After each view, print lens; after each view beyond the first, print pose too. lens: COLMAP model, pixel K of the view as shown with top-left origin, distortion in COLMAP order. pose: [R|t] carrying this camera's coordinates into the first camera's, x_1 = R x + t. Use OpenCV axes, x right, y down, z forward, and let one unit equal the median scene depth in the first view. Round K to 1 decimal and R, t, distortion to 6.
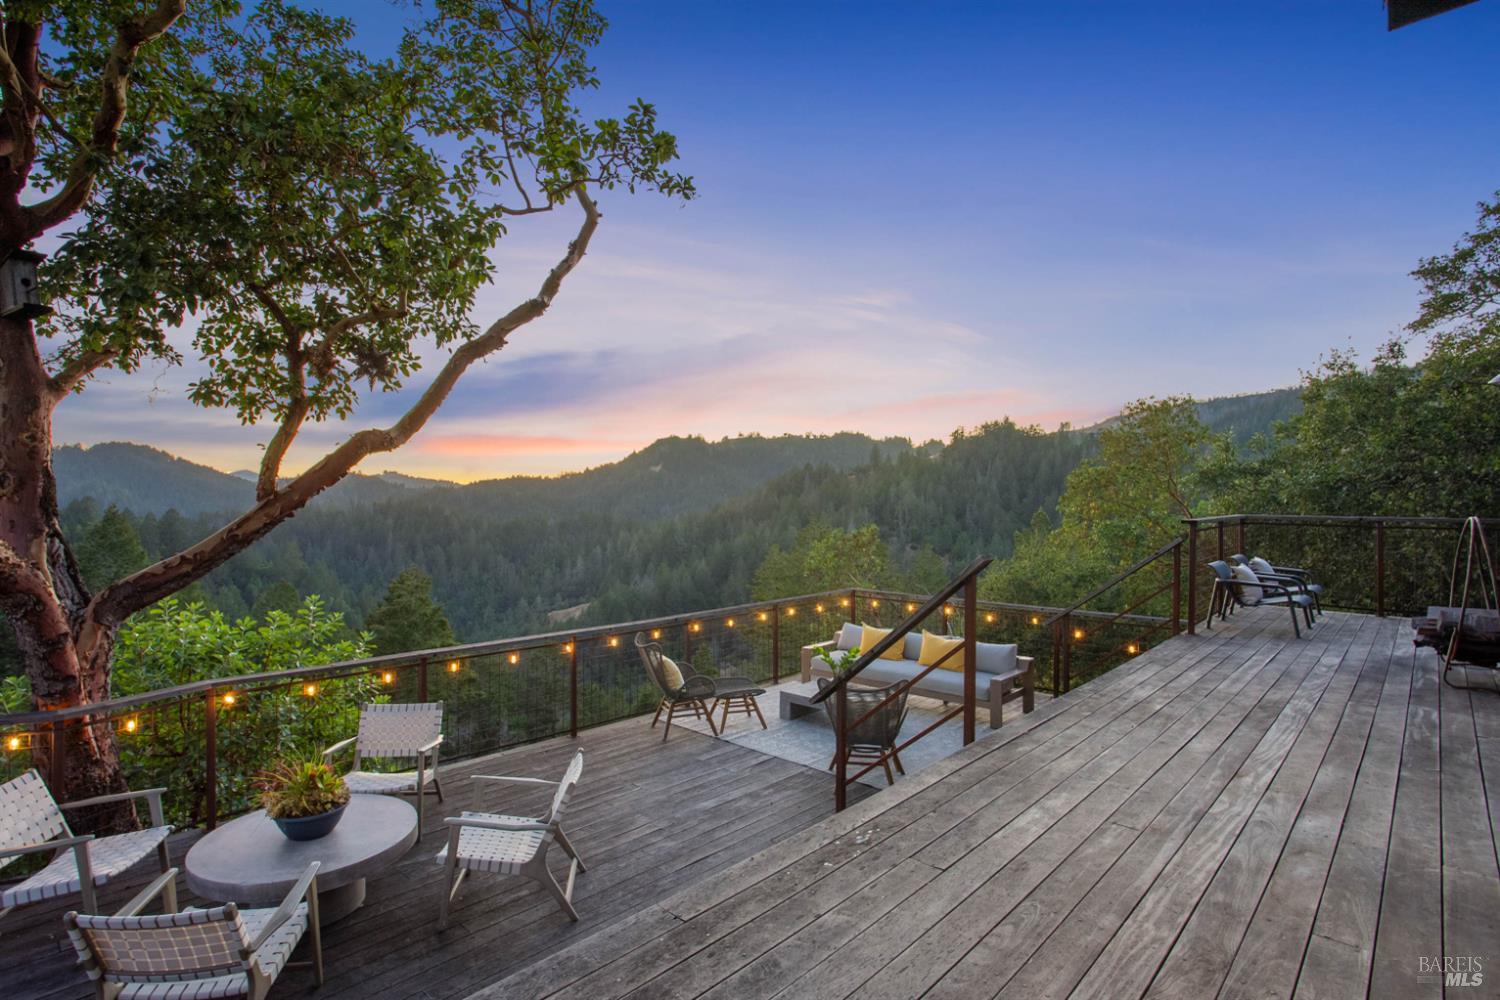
lens RADIAL K [[746.9, 0, 750.0], [0, 746.9, 500.0], [0, 0, 1]] dist [-0.022090, 0.001526]
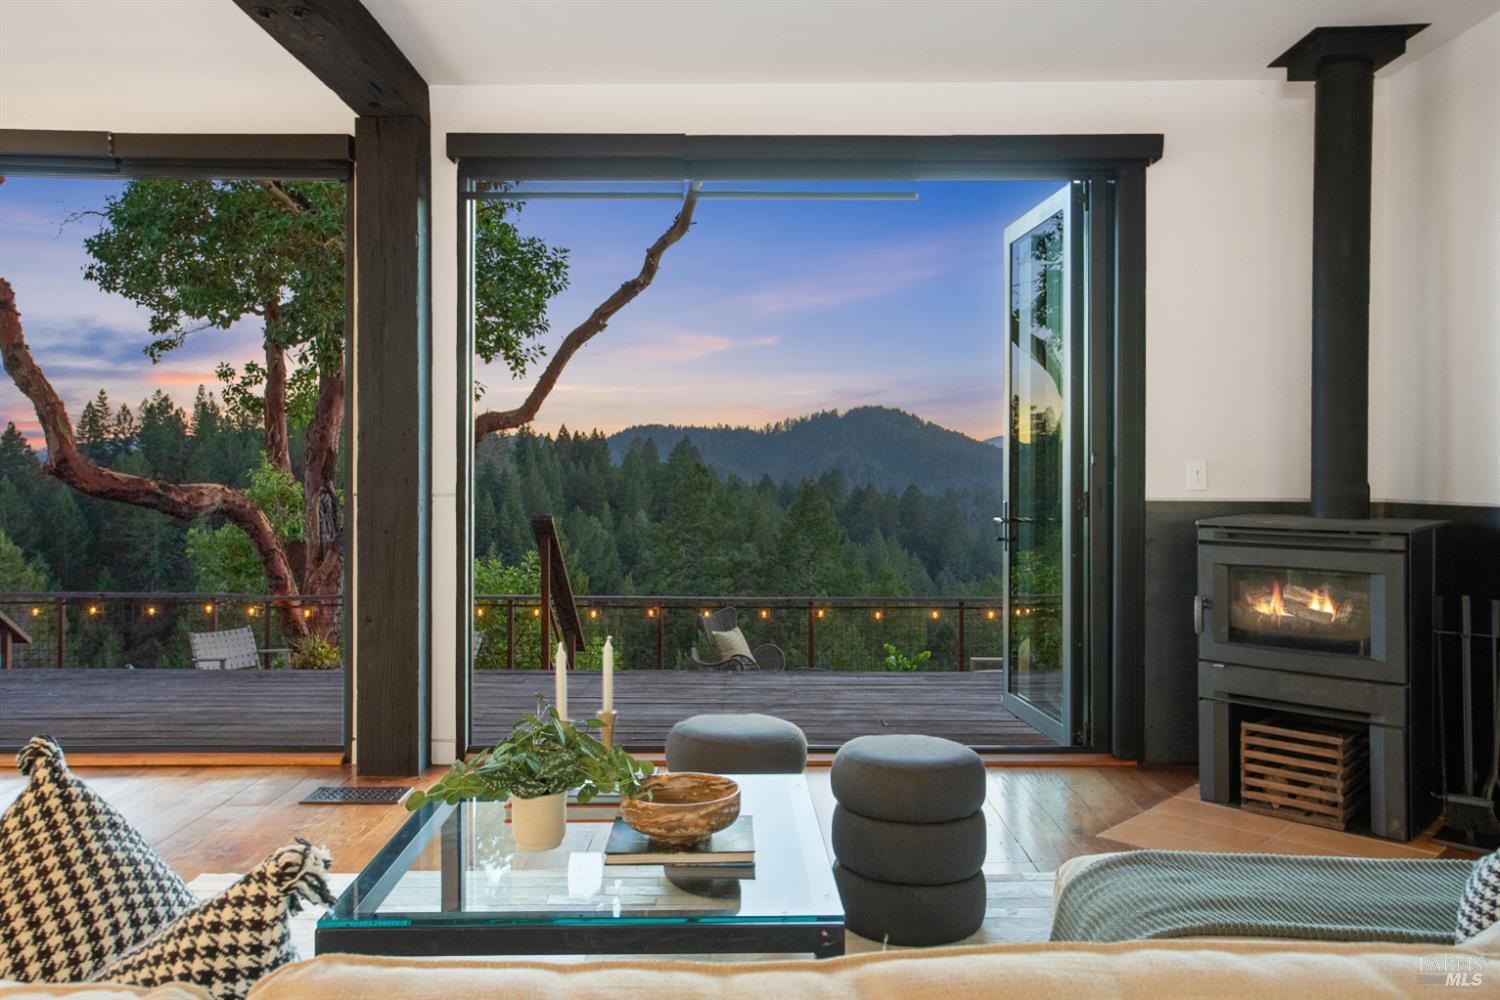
lens RADIAL K [[1149.1, 0, 751.0], [0, 1149.1, 470.6], [0, 0, 1]] dist [0.004782, 0.000632]
pose [[0.692605, 0.000669, -0.721317, 1.006363], [-0.003285, 0.999992, -0.002226, 0.004344], [0.721310, 0.003911, 0.692601, -0.008914]]
